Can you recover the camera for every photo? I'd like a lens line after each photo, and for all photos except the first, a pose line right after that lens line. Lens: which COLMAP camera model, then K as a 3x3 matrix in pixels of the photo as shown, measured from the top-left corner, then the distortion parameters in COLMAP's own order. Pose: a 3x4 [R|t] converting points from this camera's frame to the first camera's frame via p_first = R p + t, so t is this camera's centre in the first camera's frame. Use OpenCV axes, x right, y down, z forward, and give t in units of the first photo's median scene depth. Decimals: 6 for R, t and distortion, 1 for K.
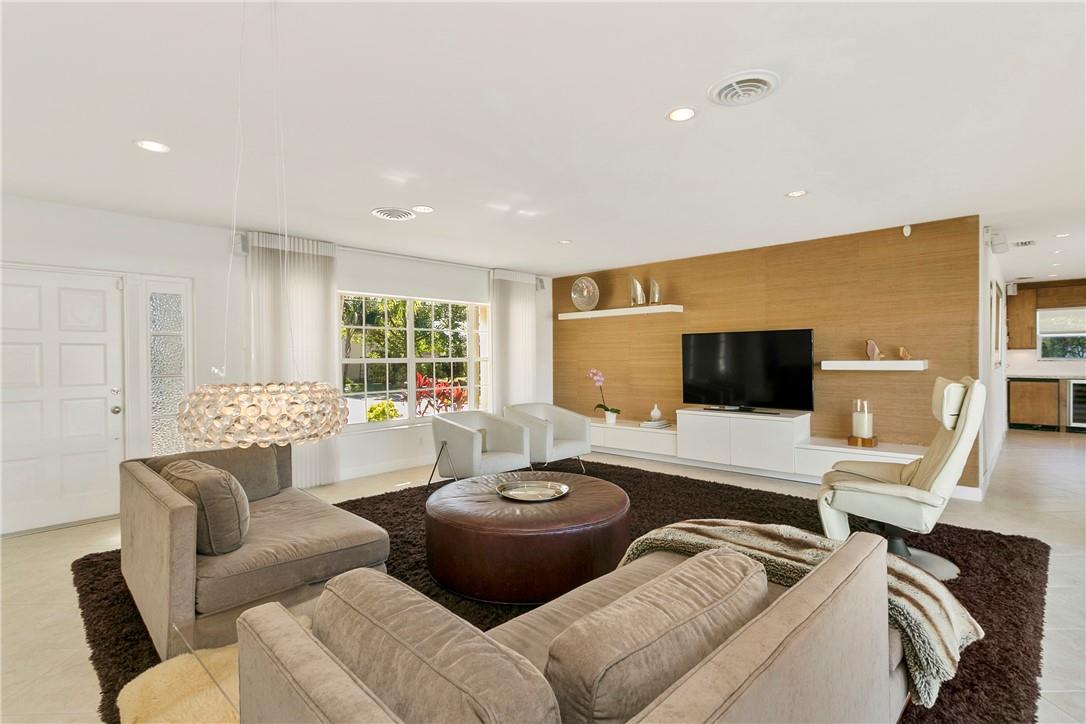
lens RADIAL K [[511.7, 0, 543.0], [0, 511.7, 362.0], [0, 0, 1]] dist [-0.000640, 0.000074]
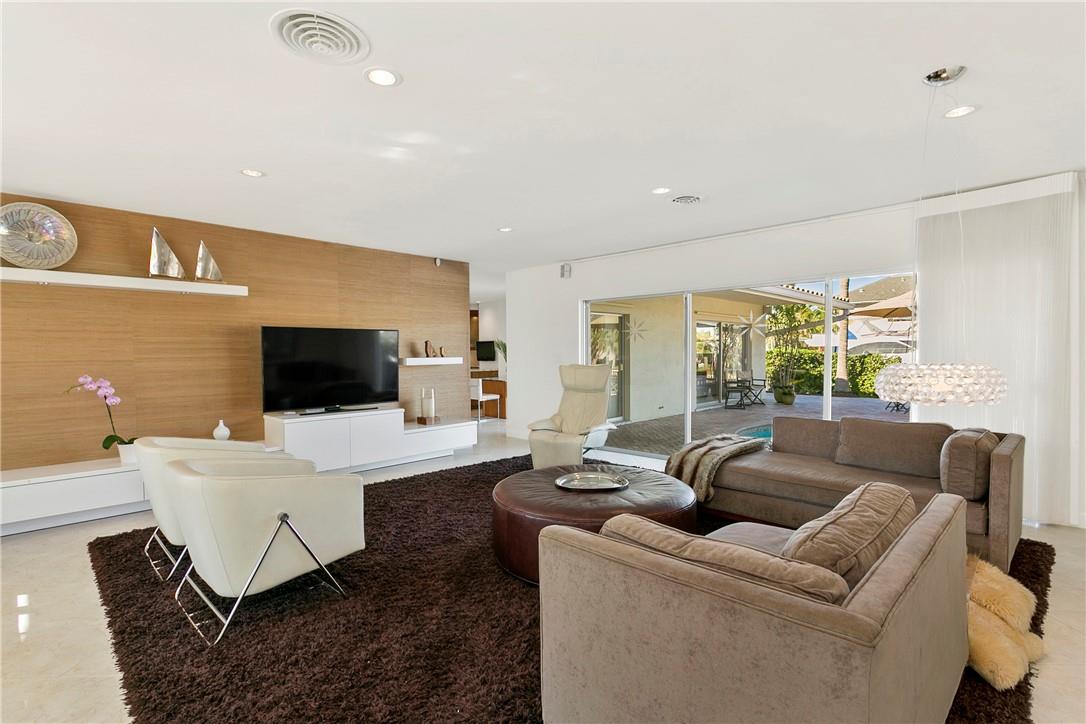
lens RADIAL K [[533.6, 0, 545.2], [0, 533.6, 360.9], [0, 0, 1]] dist [-0.069423, 0.035515]
pose [[-0.010272, -0.008006, 0.999915, -0.514758], [0.017541, 0.999813, 0.008185, 0.000646], [-0.999793, 0.017624, -0.010129, 0.528754]]
